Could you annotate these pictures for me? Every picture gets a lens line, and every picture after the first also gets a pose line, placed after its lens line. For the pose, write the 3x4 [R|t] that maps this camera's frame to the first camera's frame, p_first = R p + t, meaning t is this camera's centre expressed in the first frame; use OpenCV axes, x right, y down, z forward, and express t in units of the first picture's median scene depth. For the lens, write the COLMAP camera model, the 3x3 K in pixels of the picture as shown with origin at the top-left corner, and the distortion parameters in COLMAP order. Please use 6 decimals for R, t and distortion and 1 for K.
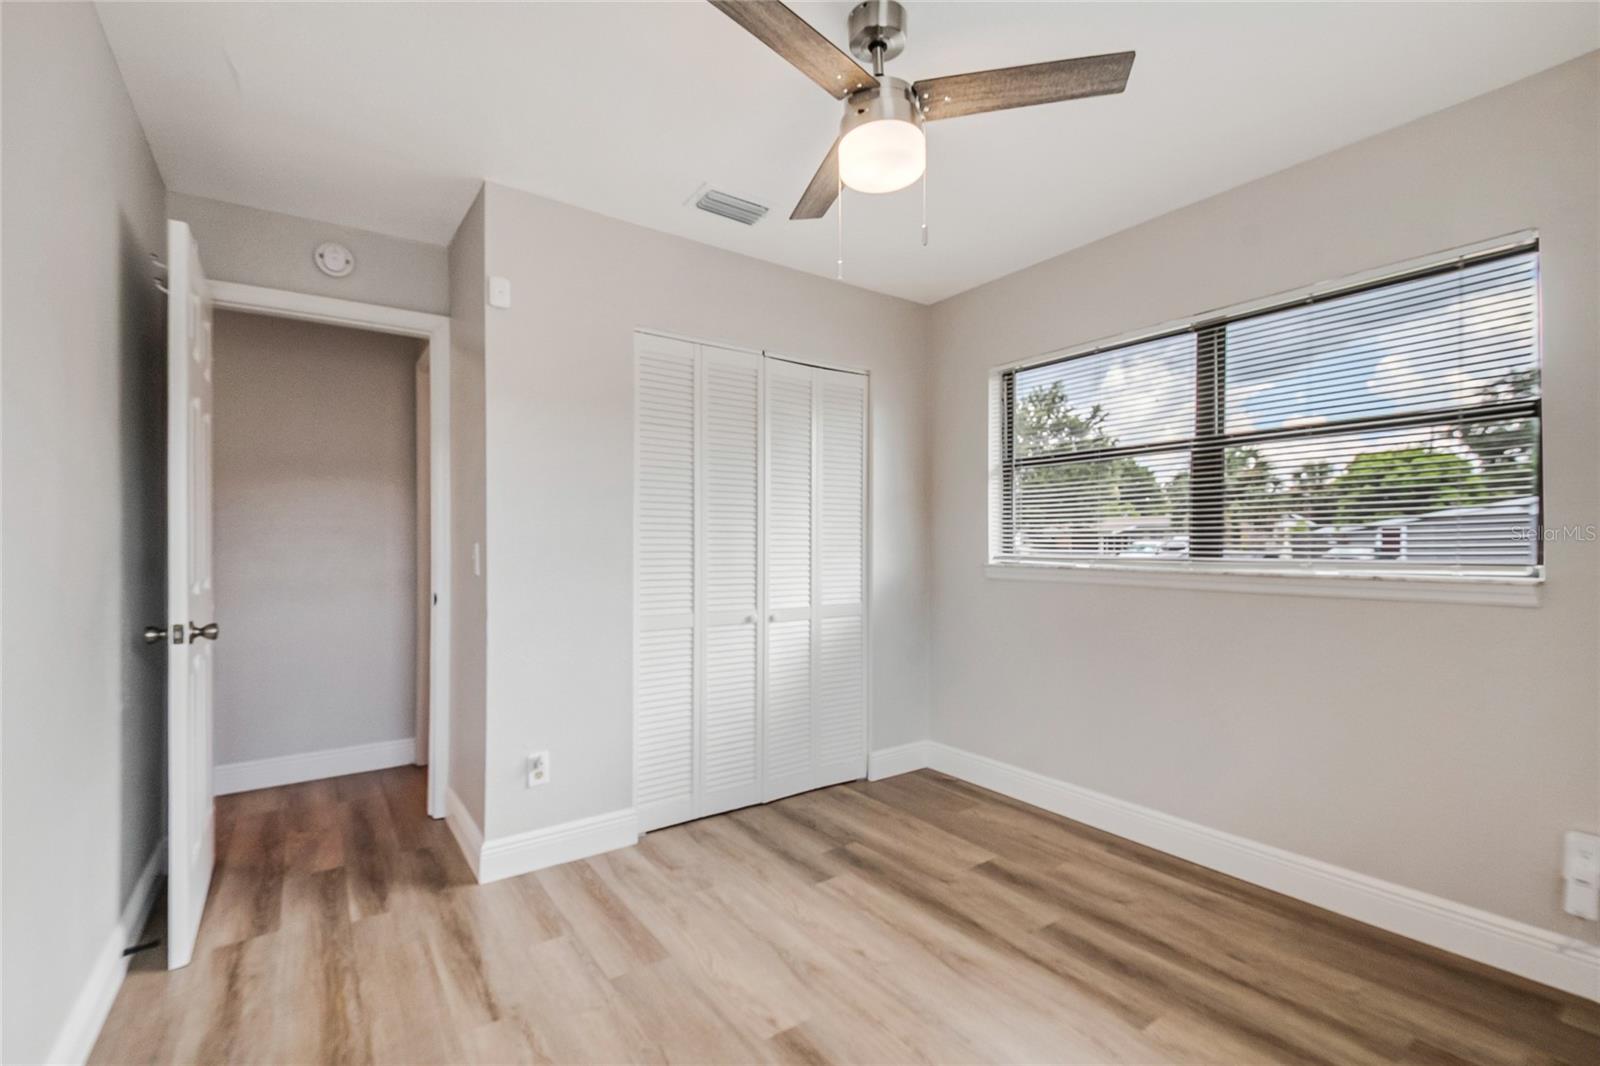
lens RADIAL K [[696.9, 0, 806.4], [0, 696.9, 548.0], [0, 0, 1]] dist [-0.000205, -0.005988]
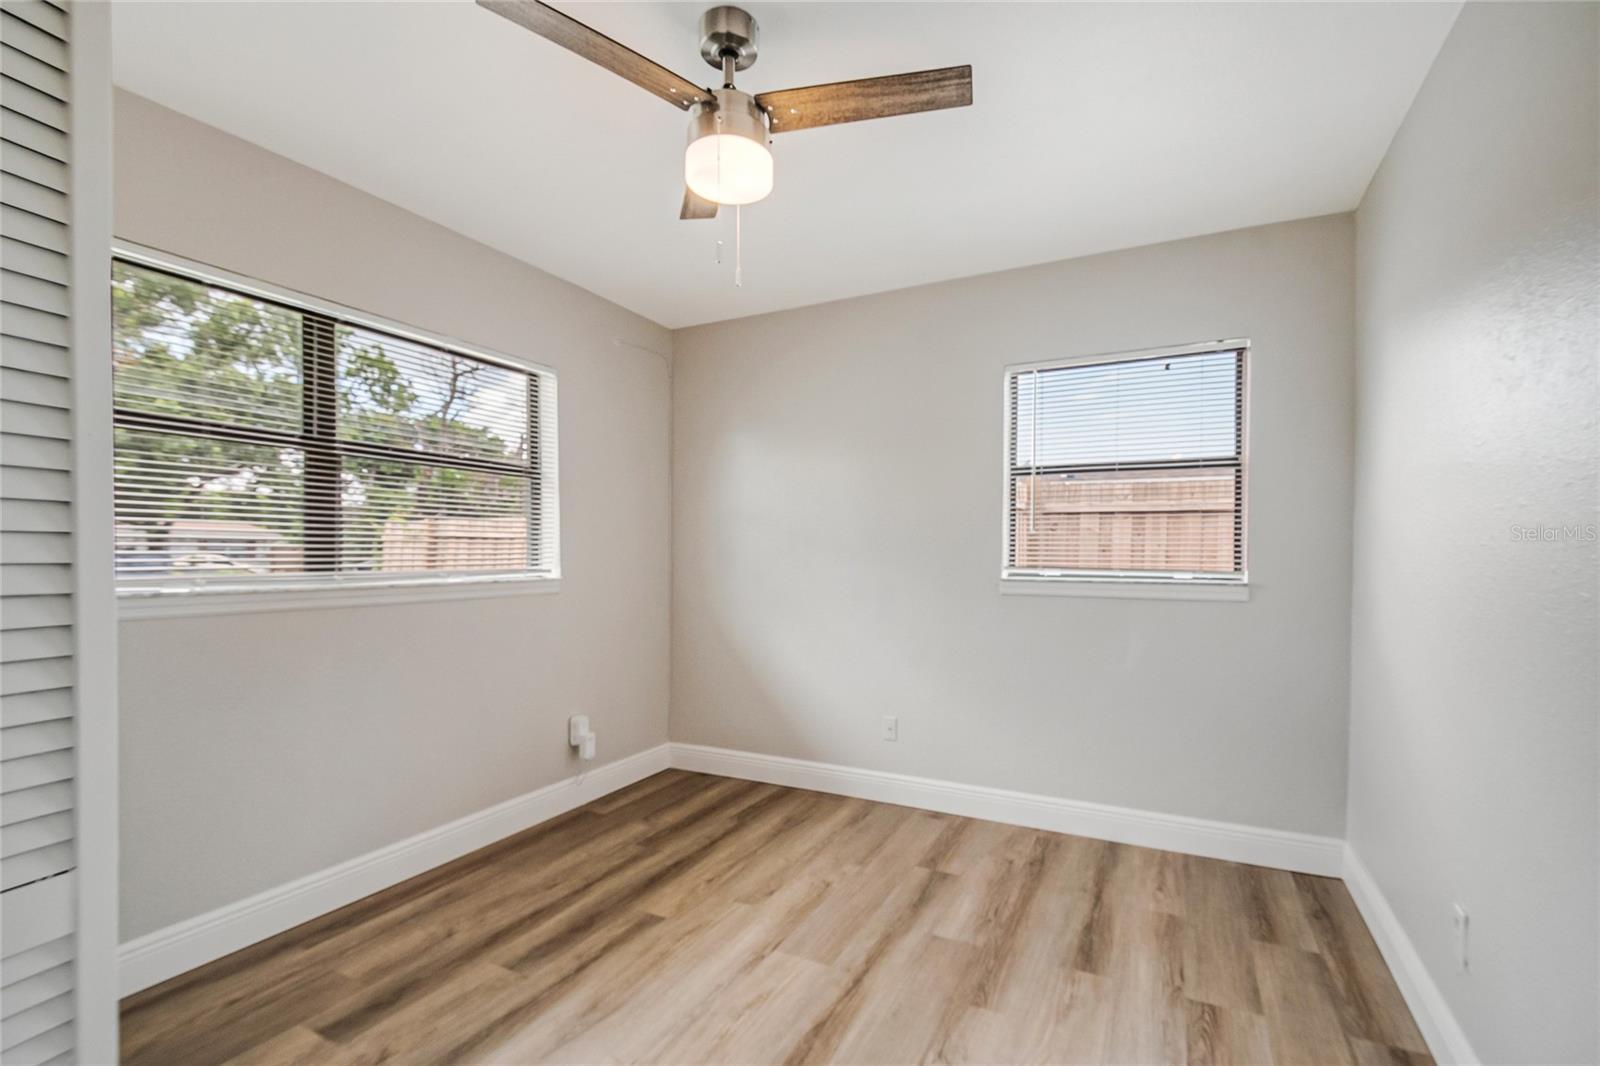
lens RADIAL K [[696.9, 0, 837.5], [0, 696.9, 557.8], [0, 0, 1]] dist [-0.000205, -0.005988]
pose [[-0.469628, -0.004208, 0.882854, -0.675465], [0.007342, 0.999935, 0.008671, -0.009578], [-0.882834, 0.010554, -0.469567, 1.043759]]
